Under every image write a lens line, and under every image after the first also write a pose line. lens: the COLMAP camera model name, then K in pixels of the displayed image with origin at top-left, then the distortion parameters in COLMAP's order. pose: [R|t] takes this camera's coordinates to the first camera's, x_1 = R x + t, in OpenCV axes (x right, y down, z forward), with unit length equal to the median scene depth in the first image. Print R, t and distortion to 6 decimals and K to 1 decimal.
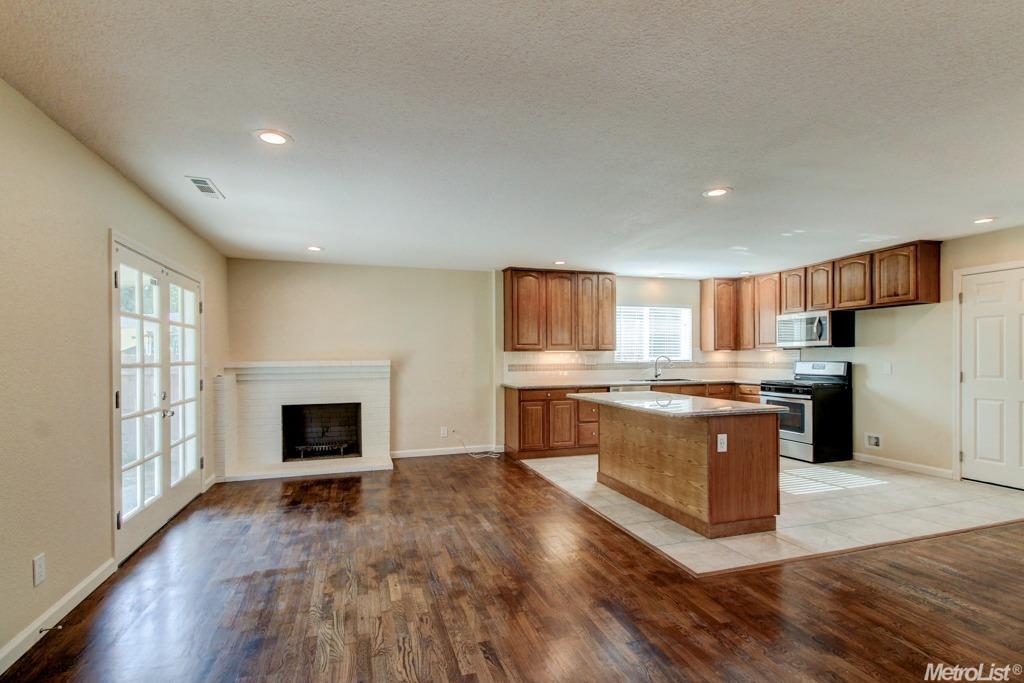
lens RADIAL K [[504.9, 0, 516.5], [0, 504.9, 358.4], [0, 0, 1]] dist [0.009605, -0.000377]
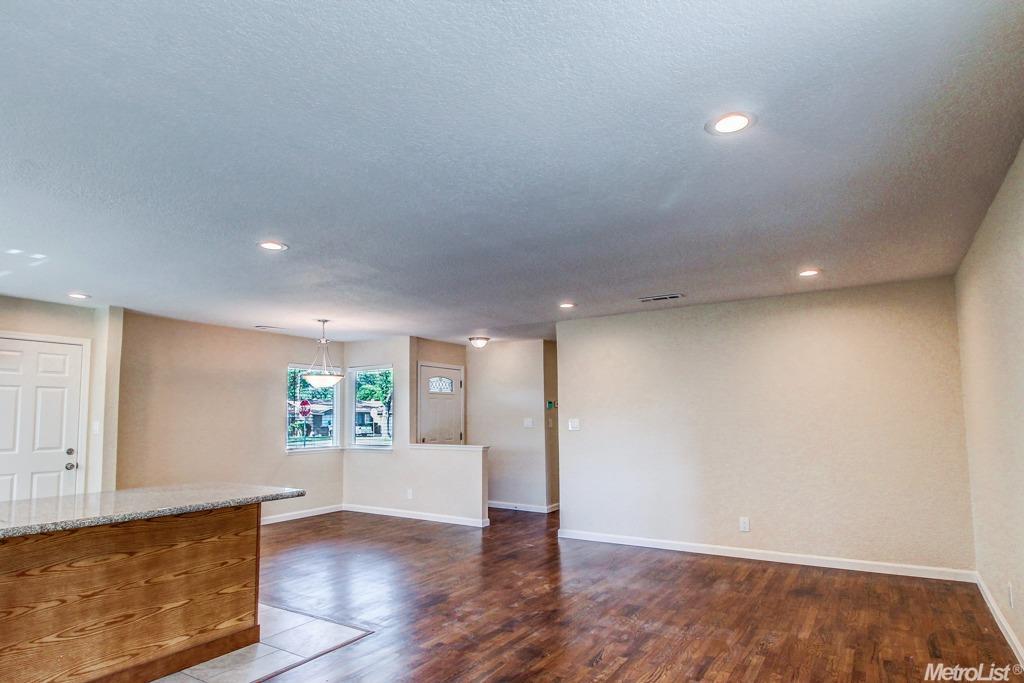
lens RADIAL K [[575.9, 0, 514.0], [0, 575.9, 373.8], [0, 0, 1]] dist [0.002057, -0.000308]
pose [[-0.644177, 0.071208, 0.761555, -0.400143], [0.015498, 0.996668, -0.080083, -0.003829], [-0.764719, -0.039786, -0.643134, 0.794627]]
